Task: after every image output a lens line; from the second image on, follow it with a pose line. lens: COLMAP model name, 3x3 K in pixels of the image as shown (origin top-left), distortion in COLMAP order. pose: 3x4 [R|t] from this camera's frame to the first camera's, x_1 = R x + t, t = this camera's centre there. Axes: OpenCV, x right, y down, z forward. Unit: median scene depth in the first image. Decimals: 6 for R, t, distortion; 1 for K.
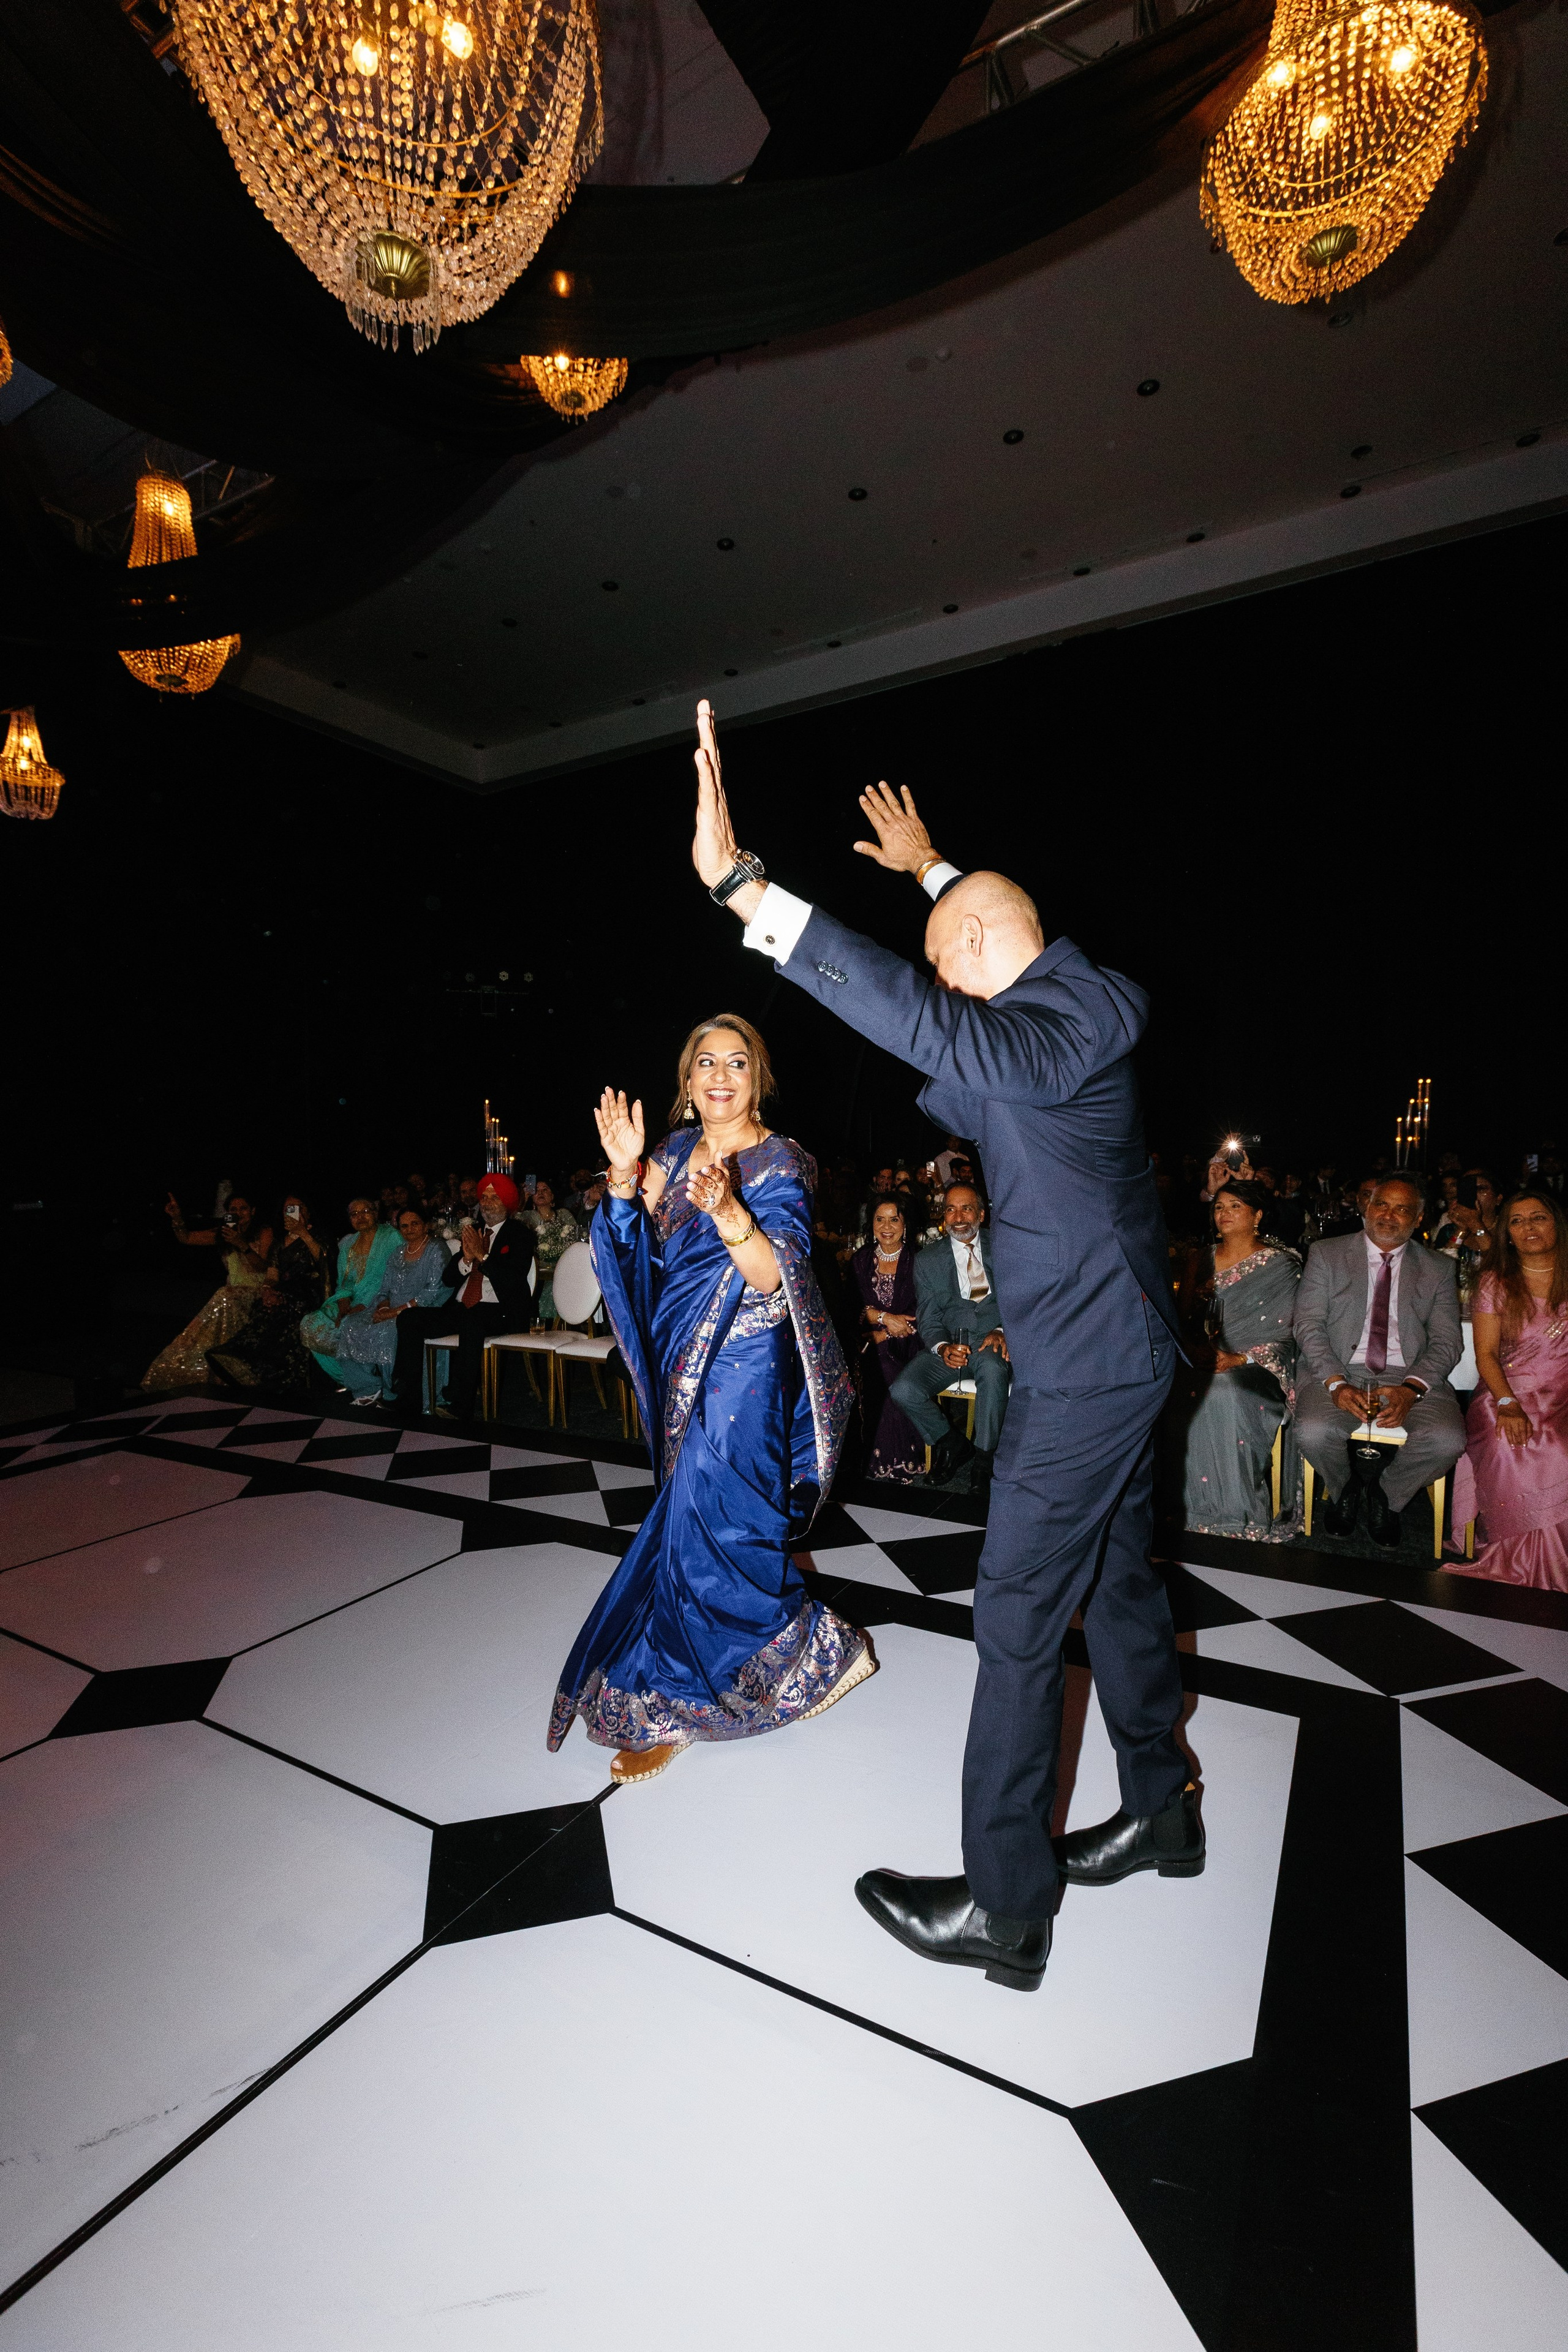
lens RADIAL K [[1040.1, 0, 772.4], [0, 1040.1, 1198.9], [0, 0, 1]] dist [0.002027, 0.002317]
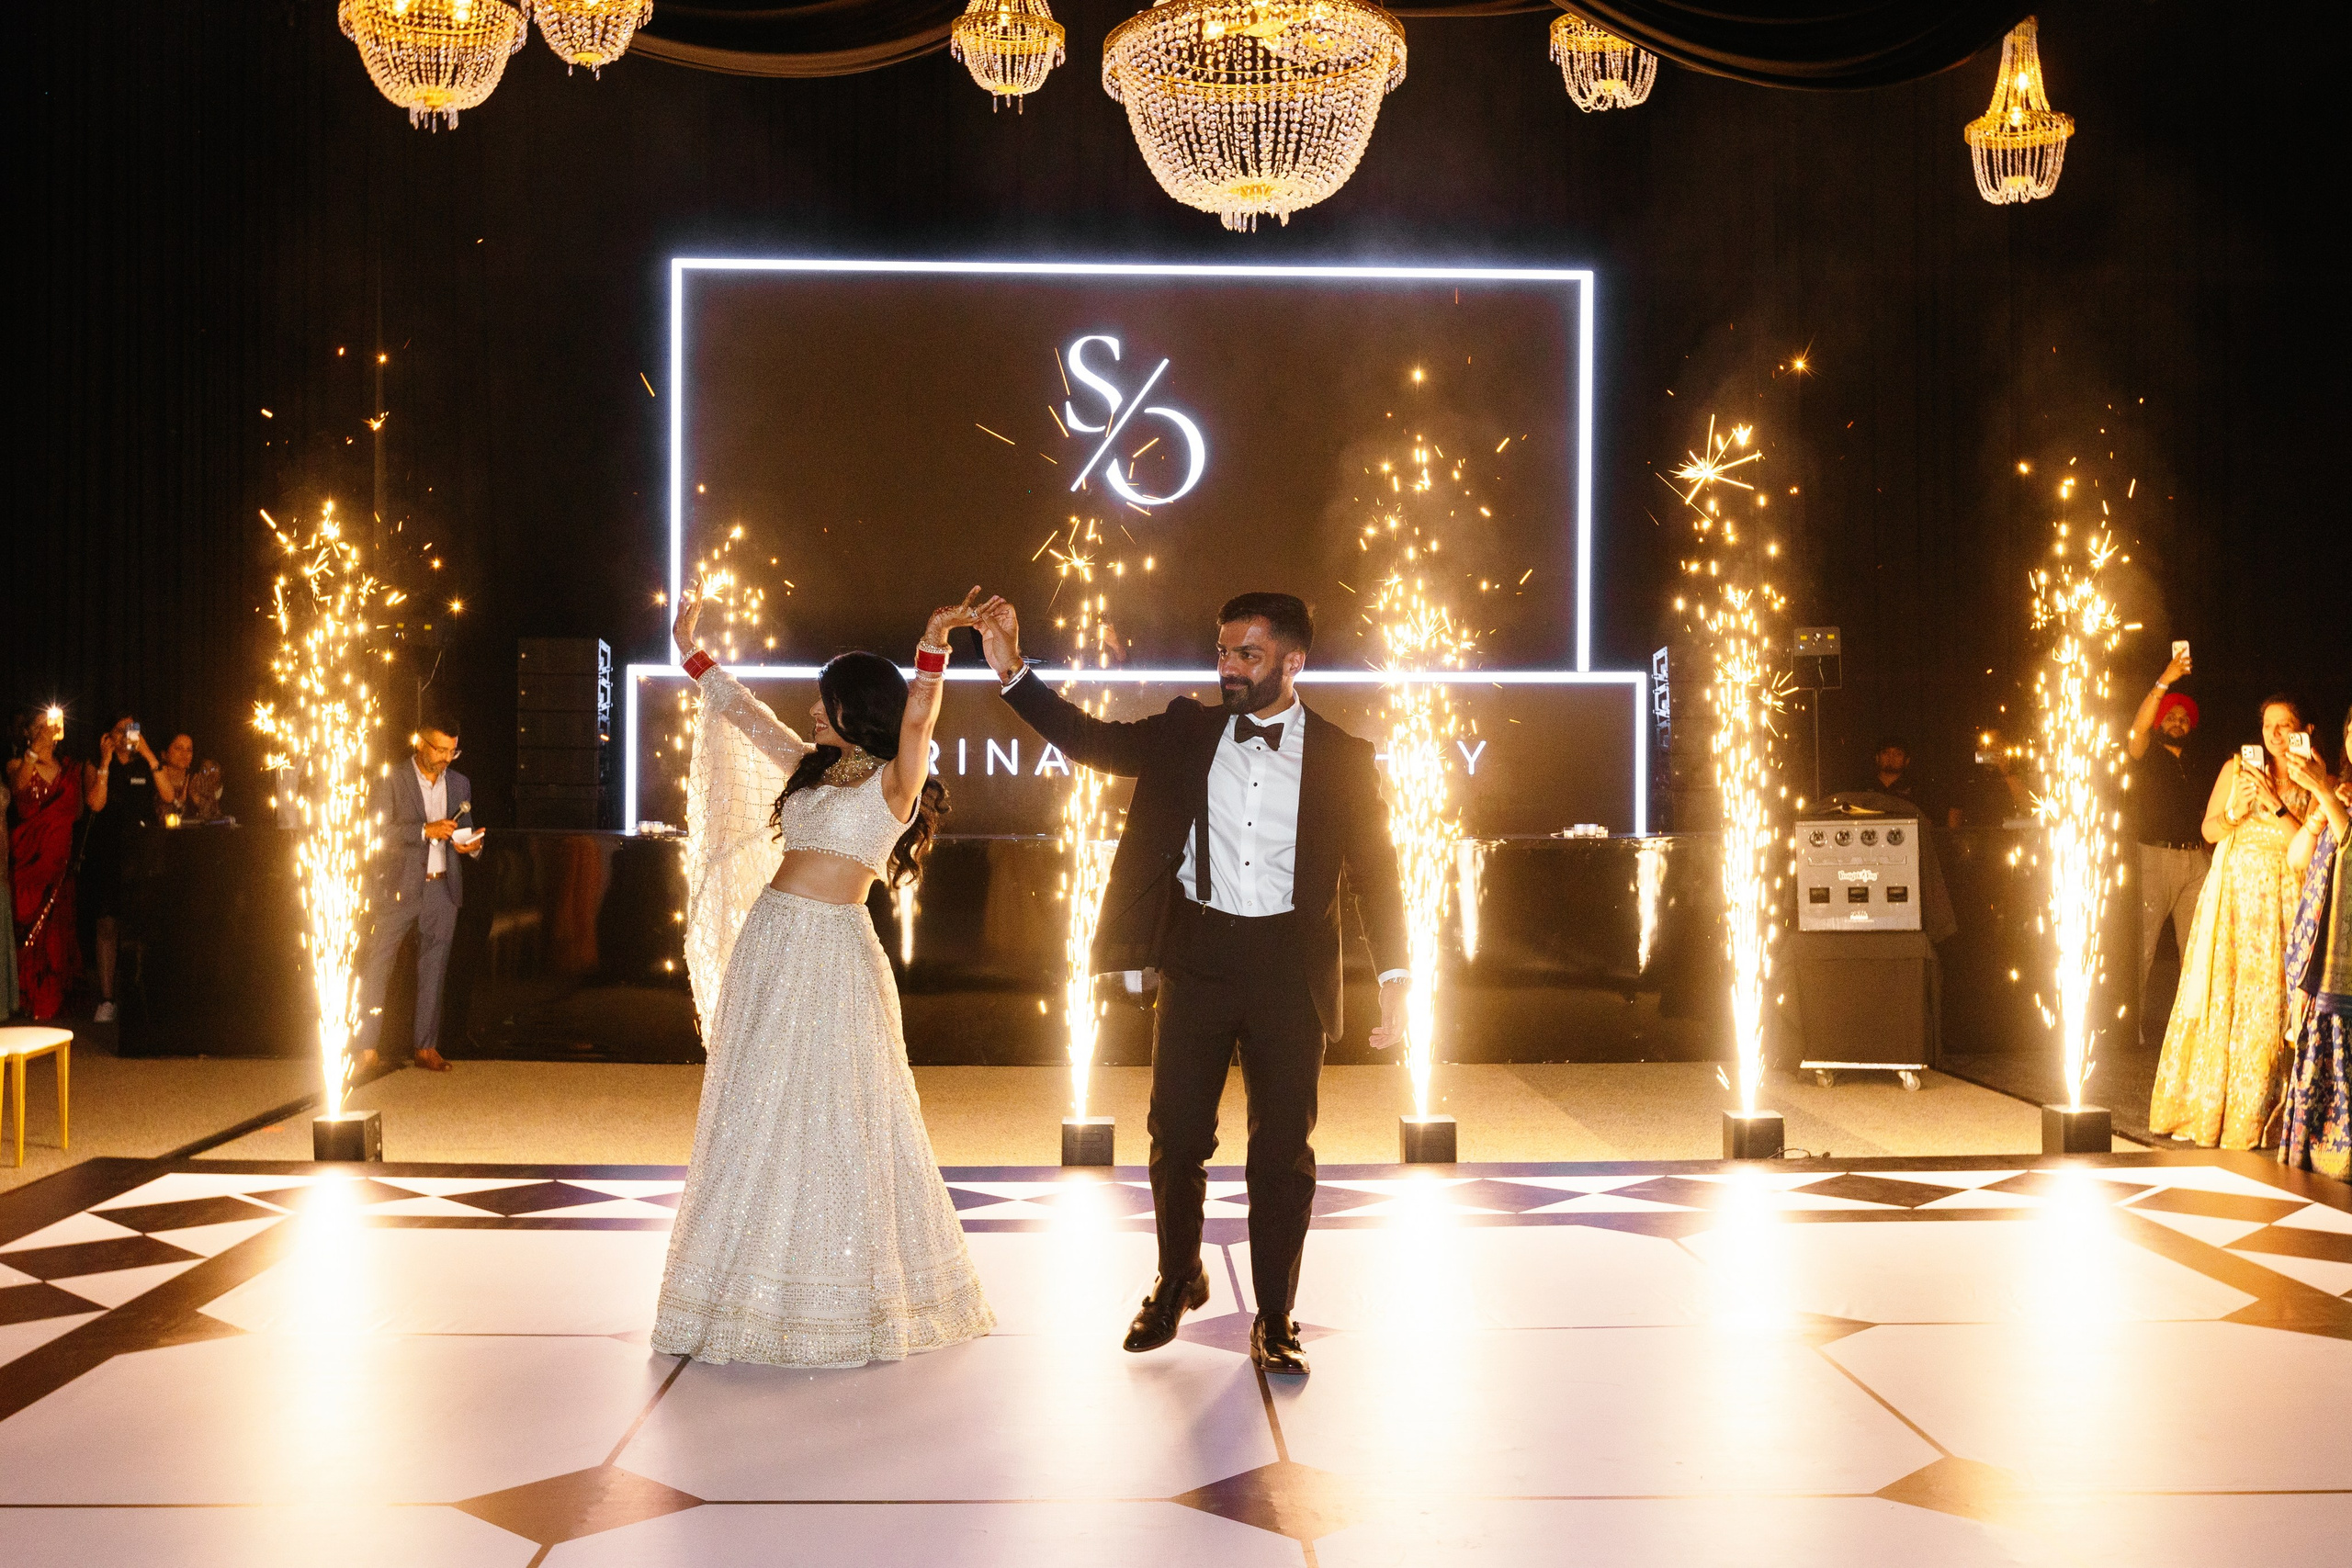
lens RADIAL K [[2262.7, 0, 1167.0], [0, 2262.7, 778.8], [0, 0, 1]] dist [-0.005629, 0.000000]
pose [[0.531159, 0.027223, -0.846835, 0.180280], [-0.052763, 0.998607, -0.000992, 0.010942], [0.845628, 0.045208, 0.531855, -0.146060]]
